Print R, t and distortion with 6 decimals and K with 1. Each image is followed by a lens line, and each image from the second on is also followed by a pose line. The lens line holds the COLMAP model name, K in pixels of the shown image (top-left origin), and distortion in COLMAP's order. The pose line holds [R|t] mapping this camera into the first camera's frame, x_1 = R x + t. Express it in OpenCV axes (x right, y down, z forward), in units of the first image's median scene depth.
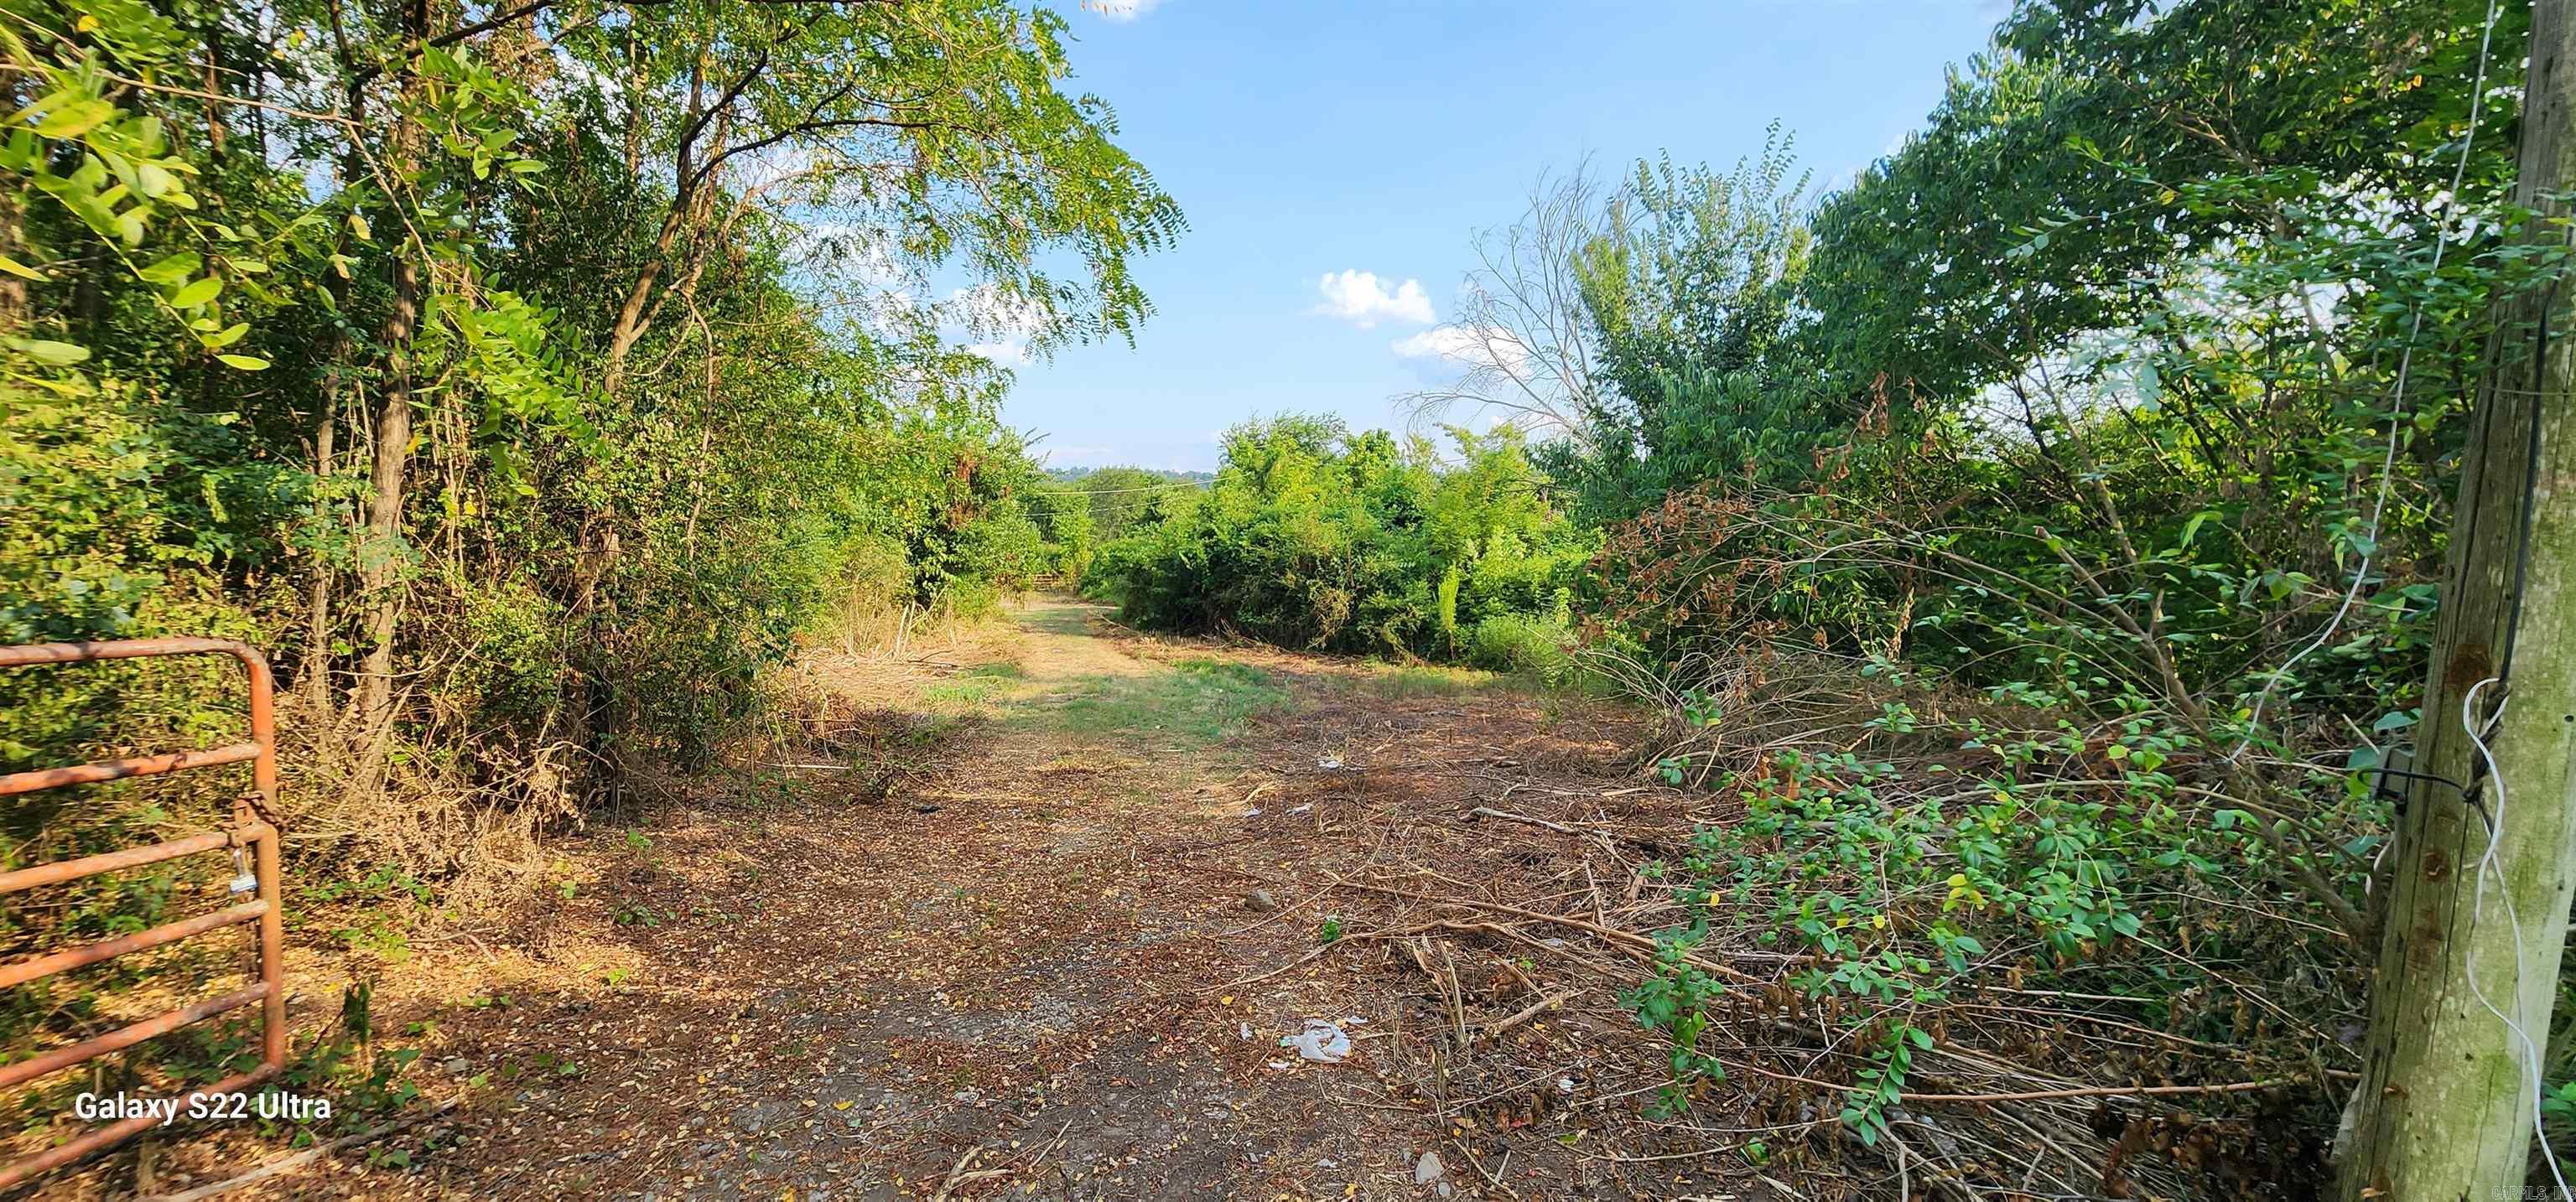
lens RADIAL K [[1060.9, 0, 1292.4], [0, 1060.9, 606.2], [0, 0, 1]] dist [0.000175, 0.001221]
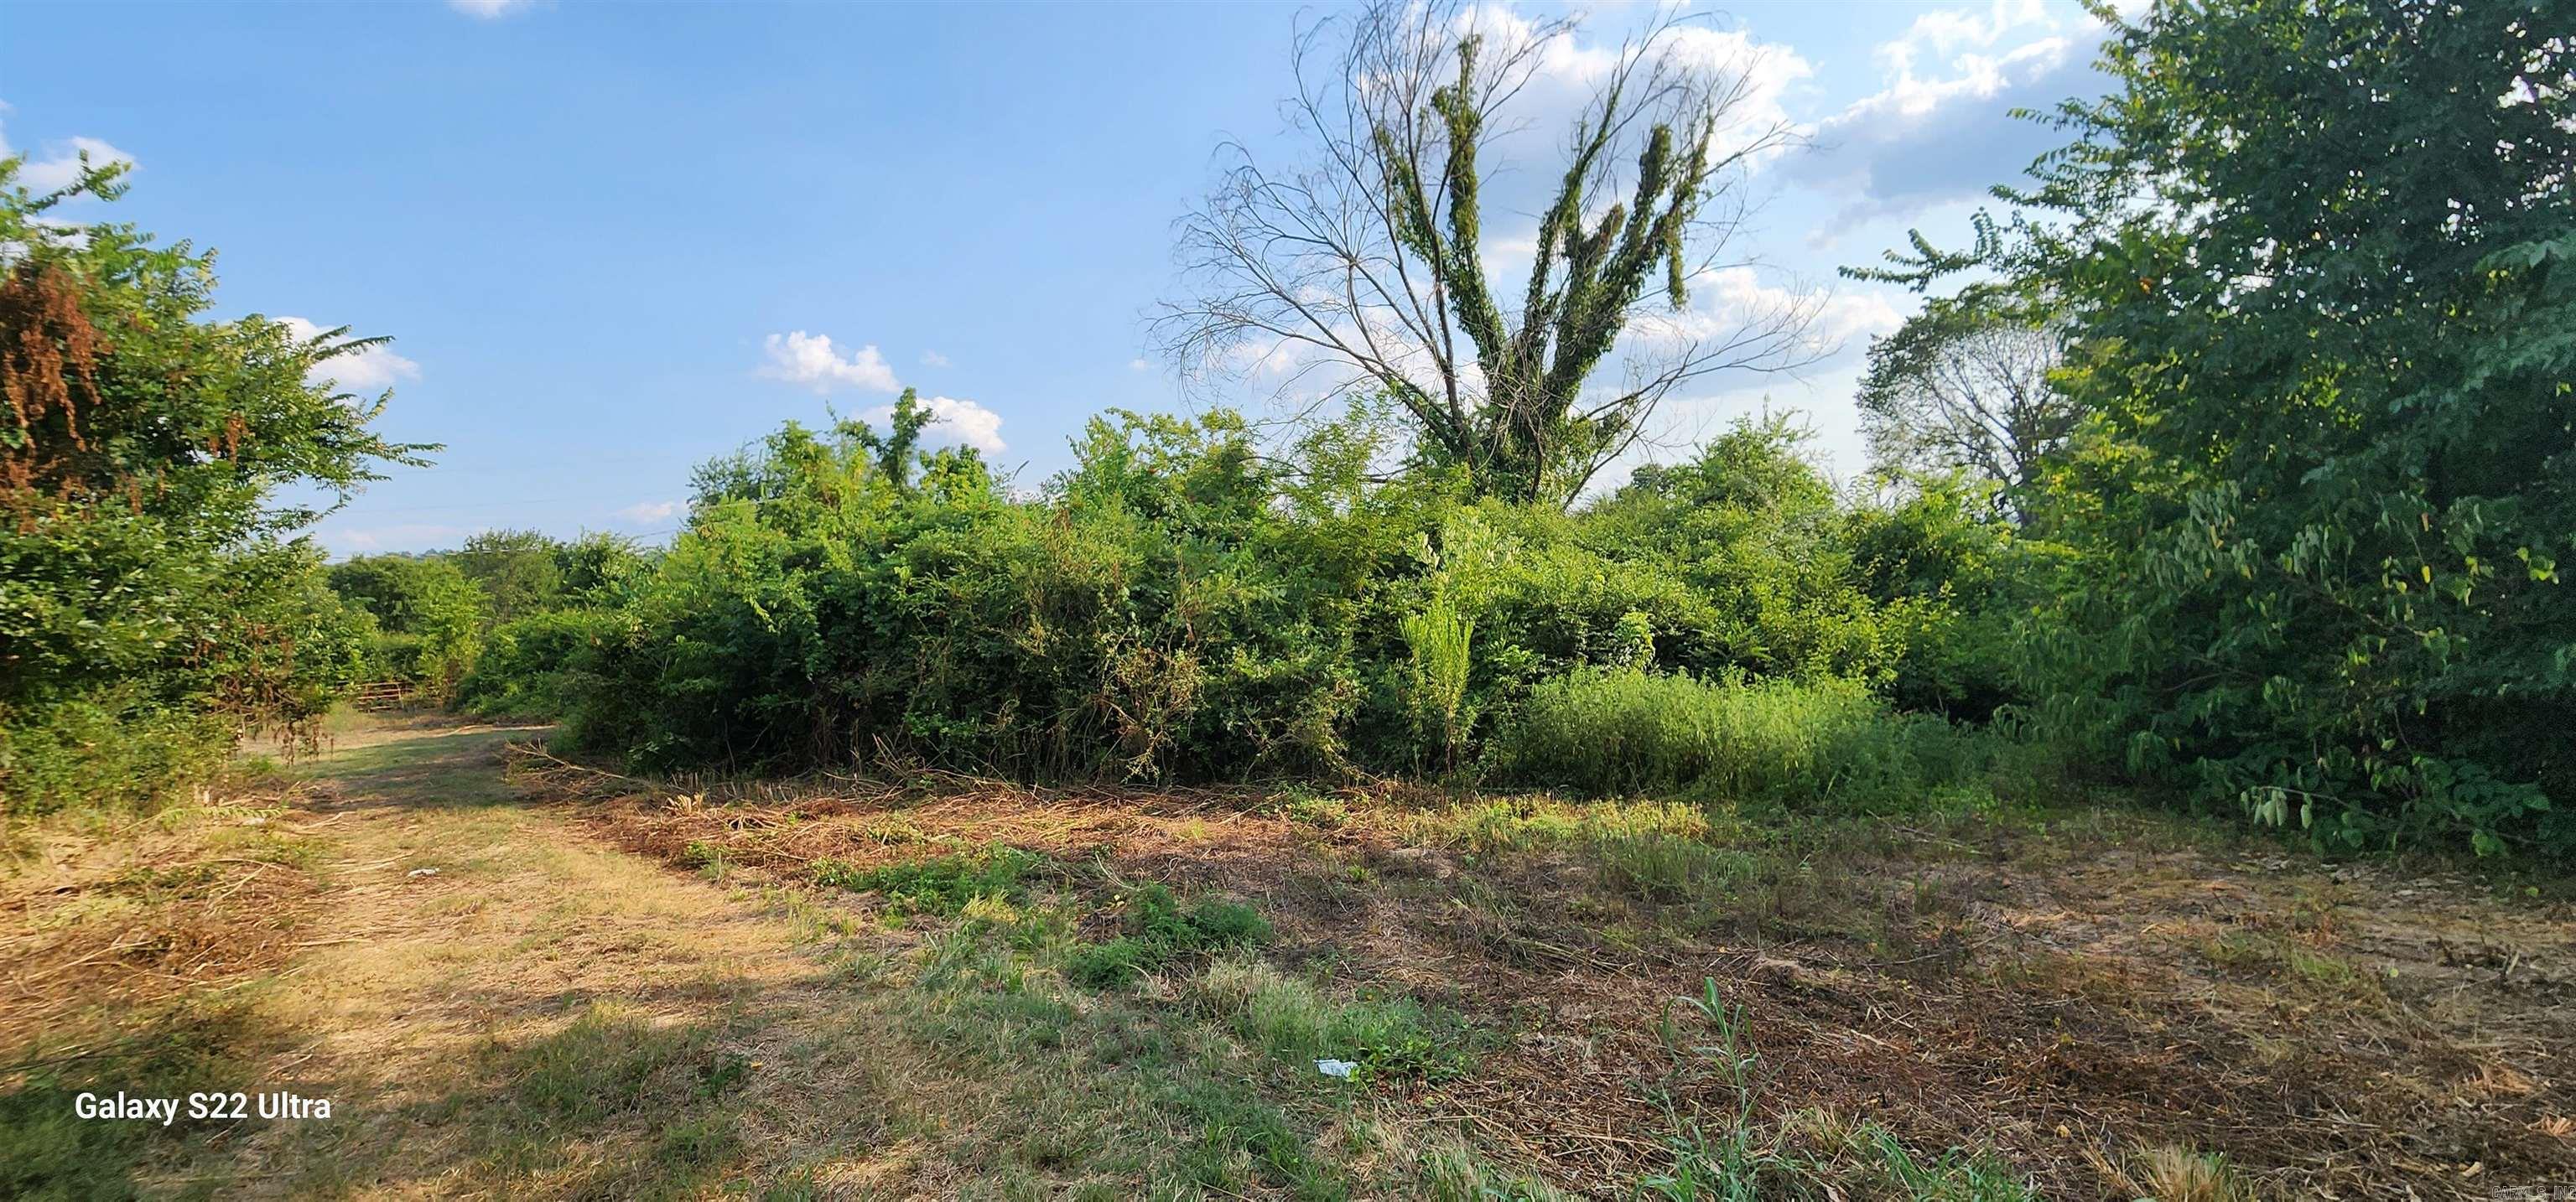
lens RADIAL K [[1060.9, 0, 1280.3], [0, 1060.9, 594.3], [0, 0, 1]] dist [0.000175, 0.001221]
pose [[0.890436, -0.043077, 0.453066, -0.112451], [0.078699, 0.995087, -0.060061, -0.006691], [-0.448253, 0.089137, 0.889451, 0.500988]]
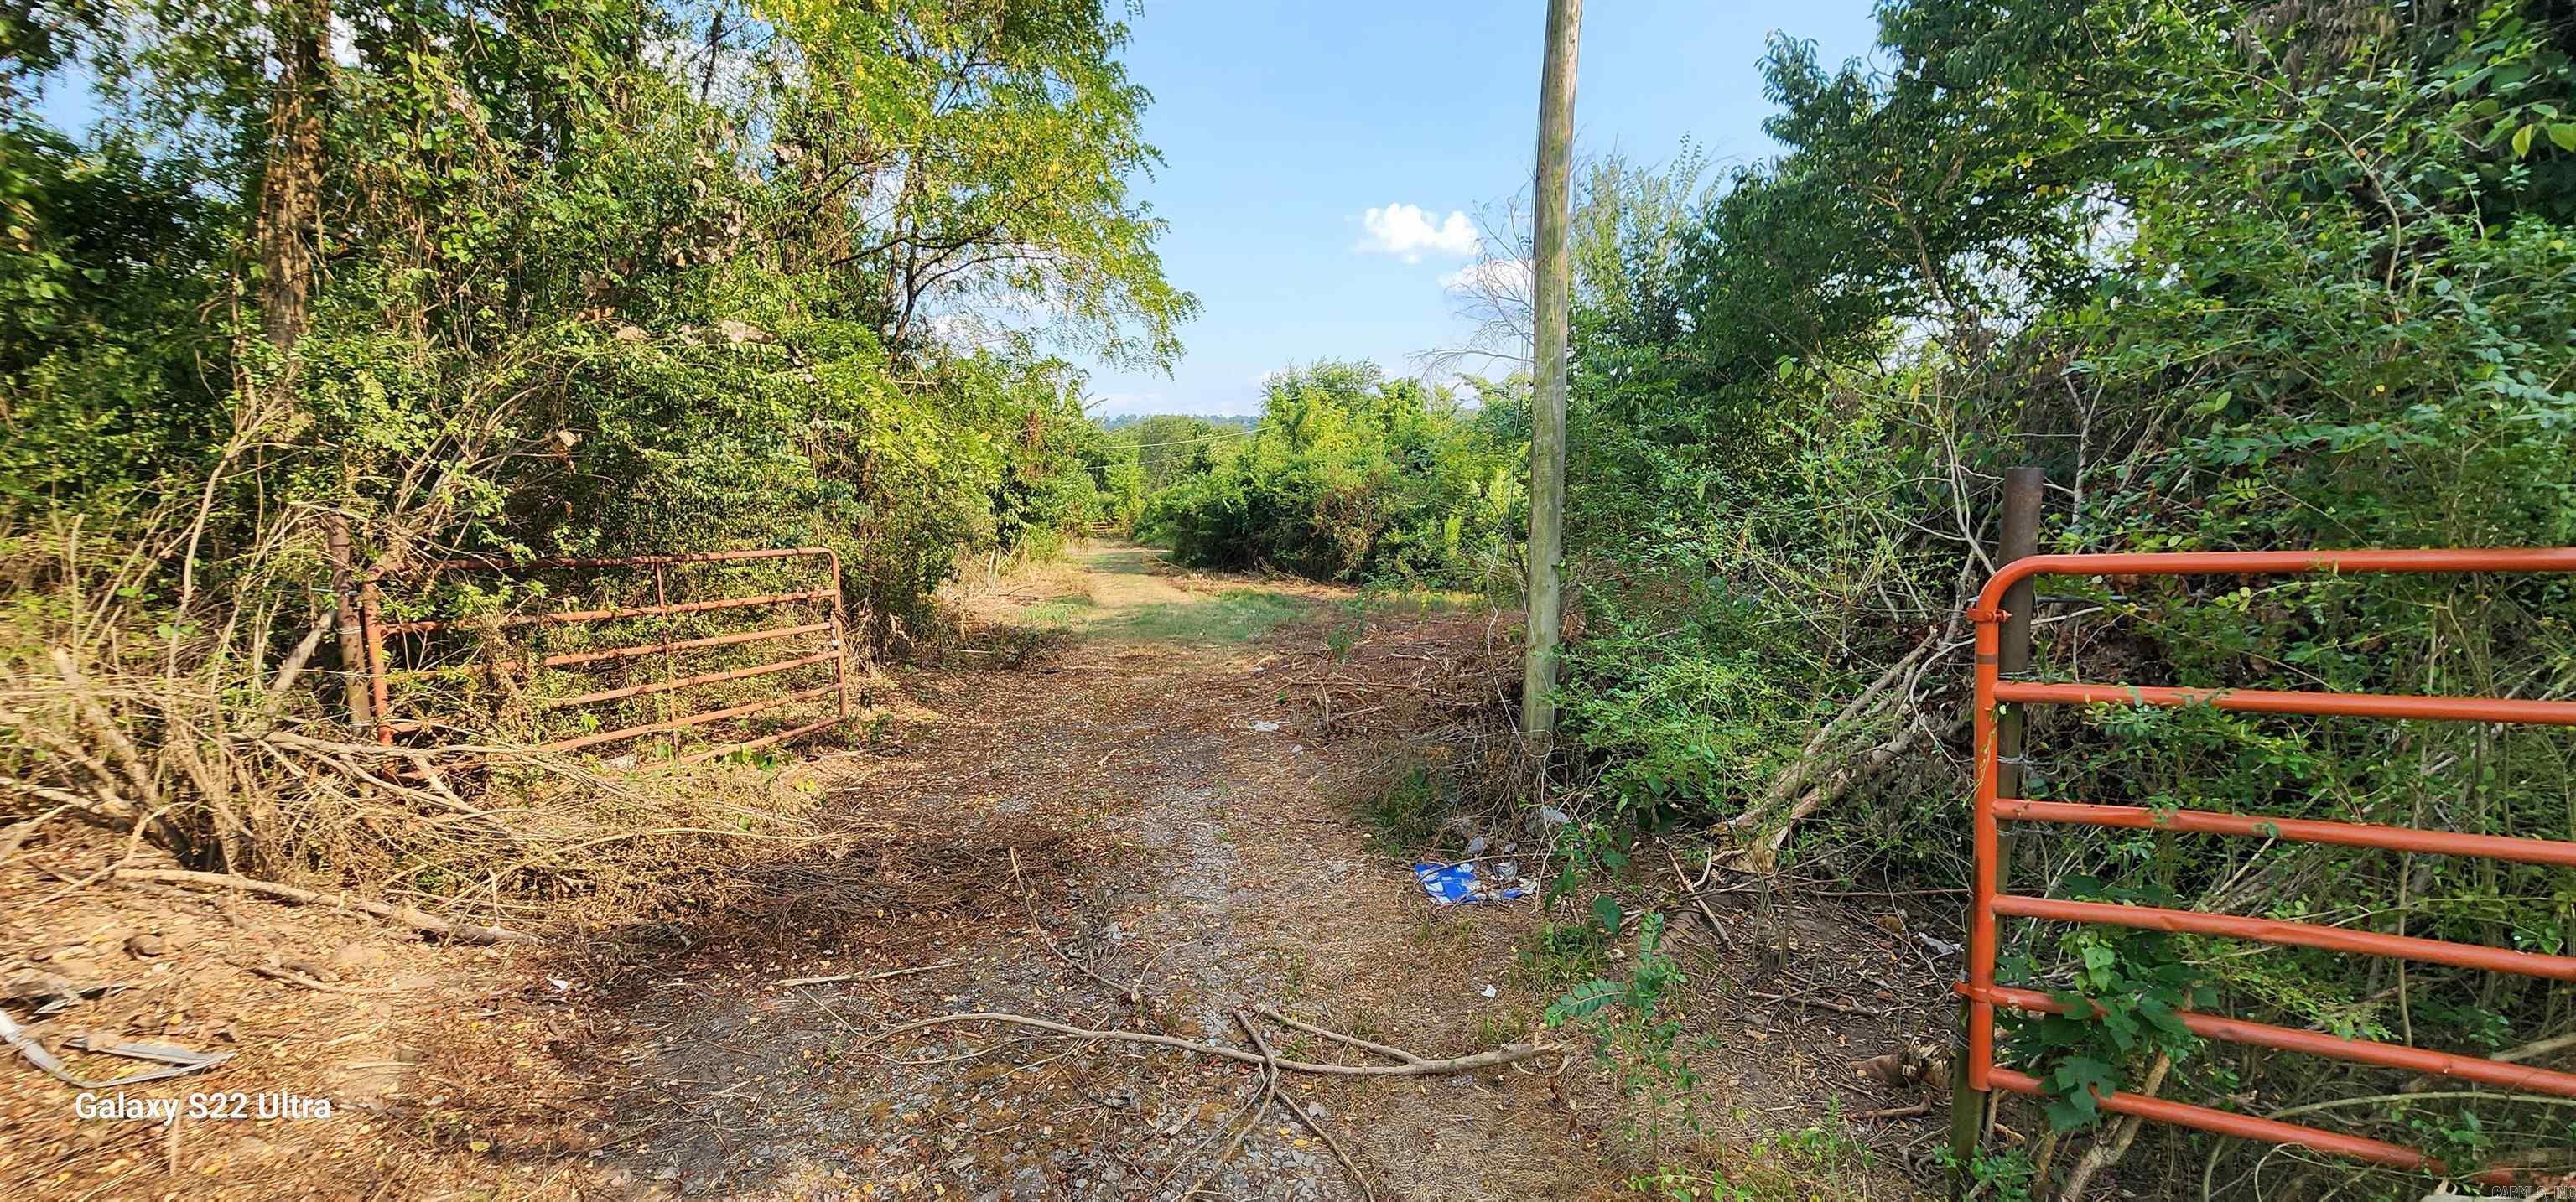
lens RADIAL K [[1060.9, 0, 1286.9], [0, 1060.9, 603.6], [0, 0, 1]] dist [0.000175, 0.001221]
pose [[0.998341, -0.020578, -0.053767, 0.023066], [0.023305, 0.998447, 0.050598, 0.005632], [0.052642, -0.051767, 0.997271, -0.140101]]
